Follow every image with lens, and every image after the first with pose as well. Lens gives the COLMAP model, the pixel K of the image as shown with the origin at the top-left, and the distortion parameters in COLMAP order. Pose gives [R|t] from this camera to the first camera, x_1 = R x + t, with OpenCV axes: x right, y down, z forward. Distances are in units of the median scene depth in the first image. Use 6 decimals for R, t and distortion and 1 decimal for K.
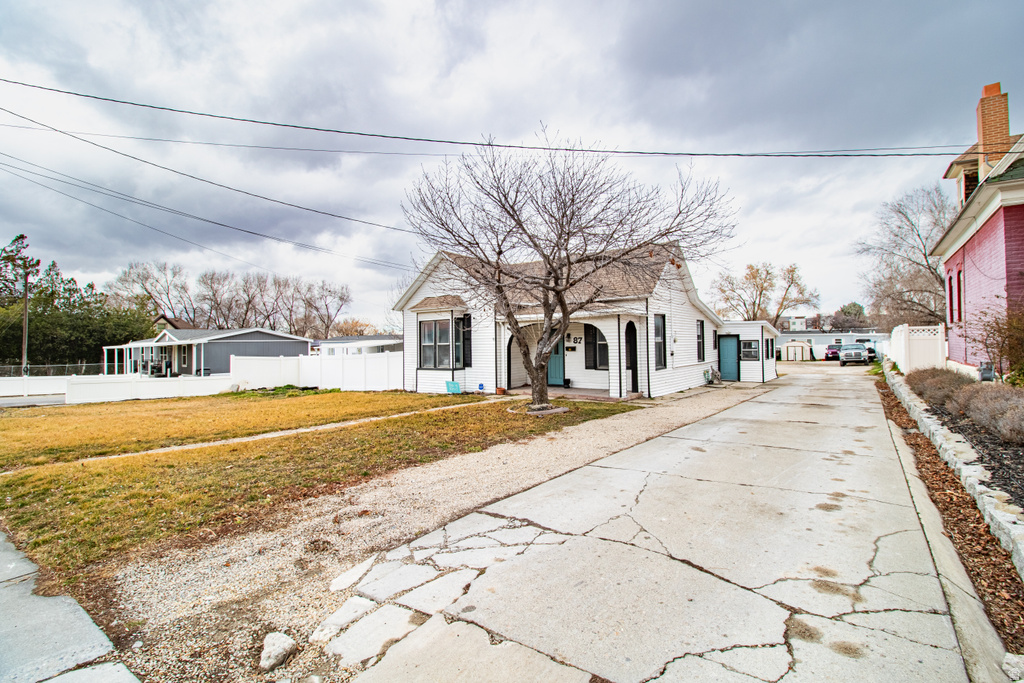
lens RADIAL K [[464.3, 0, 512.5], [0, 464.3, 335.2], [0, 0, 1]] dist [-0.033510, -0.000156]
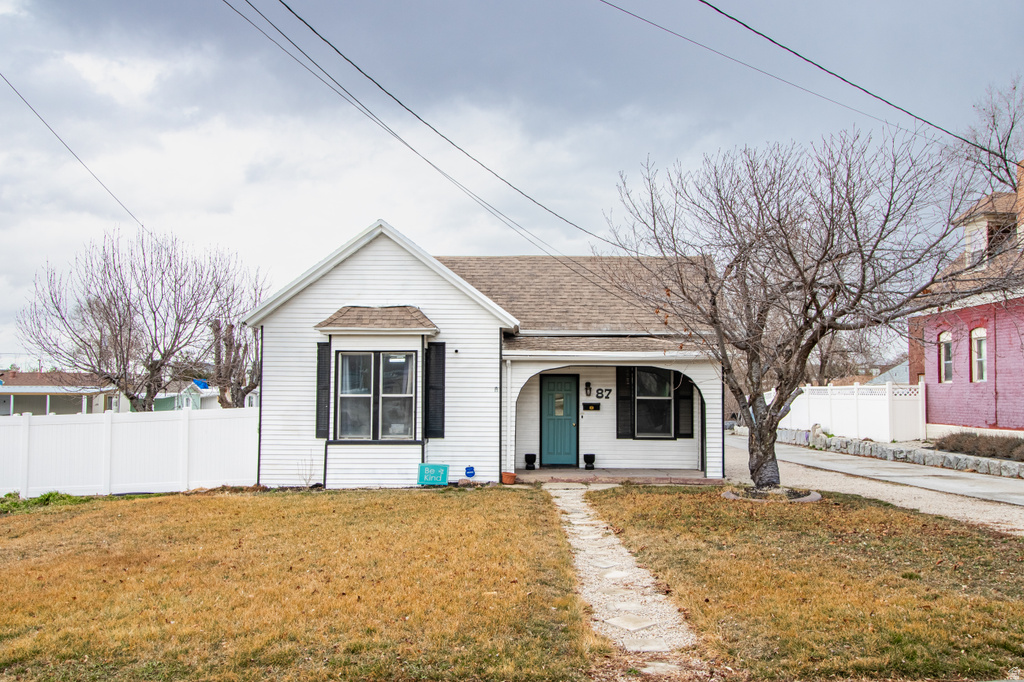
lens RADIAL K [[853.4, 0, 512.0], [0, 853.4, 341.0], [0, 0, 1]] dist [0.010614, 0.003314]
pose [[0.800279, 0.054789, 0.597119, -0.659453], [-0.030362, 0.998242, -0.050903, 0.002292], [-0.598859, 0.022607, 0.800536, 0.127364]]
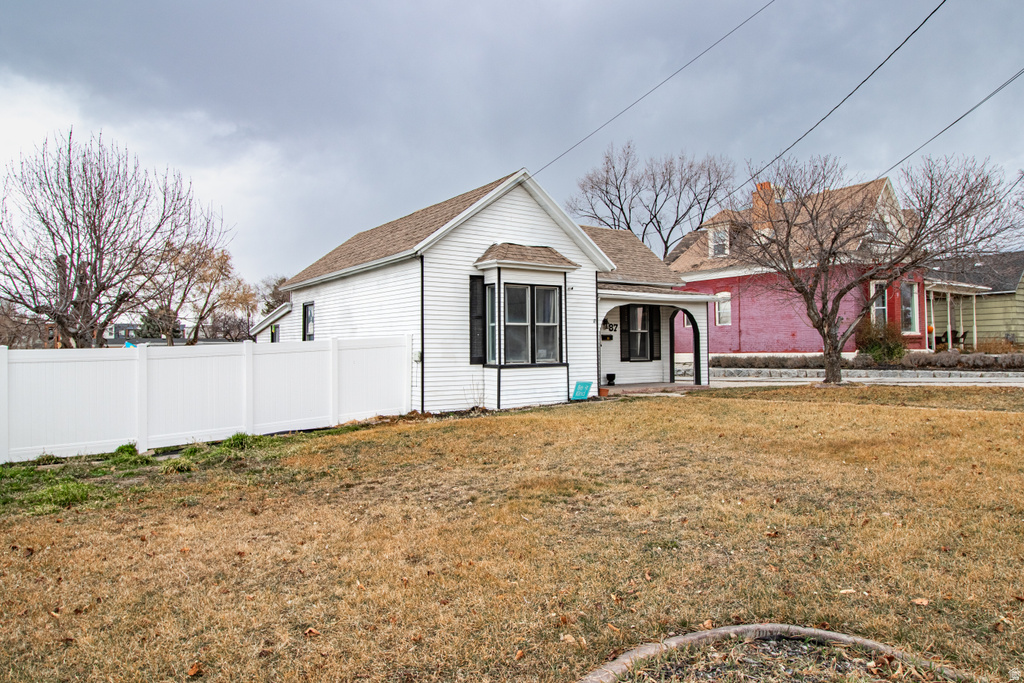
lens RADIAL K [[652.2, 0, 511.0], [0, 652.2, 321.5], [0, 0, 1]] dist [0.002428, 0.000525]
pose [[0.305448, 0.054400, 0.950653, -1.019773], [-0.012444, 0.998510, -0.053140, 0.063803], [-0.952127, 0.004401, 0.305670, 0.803130]]
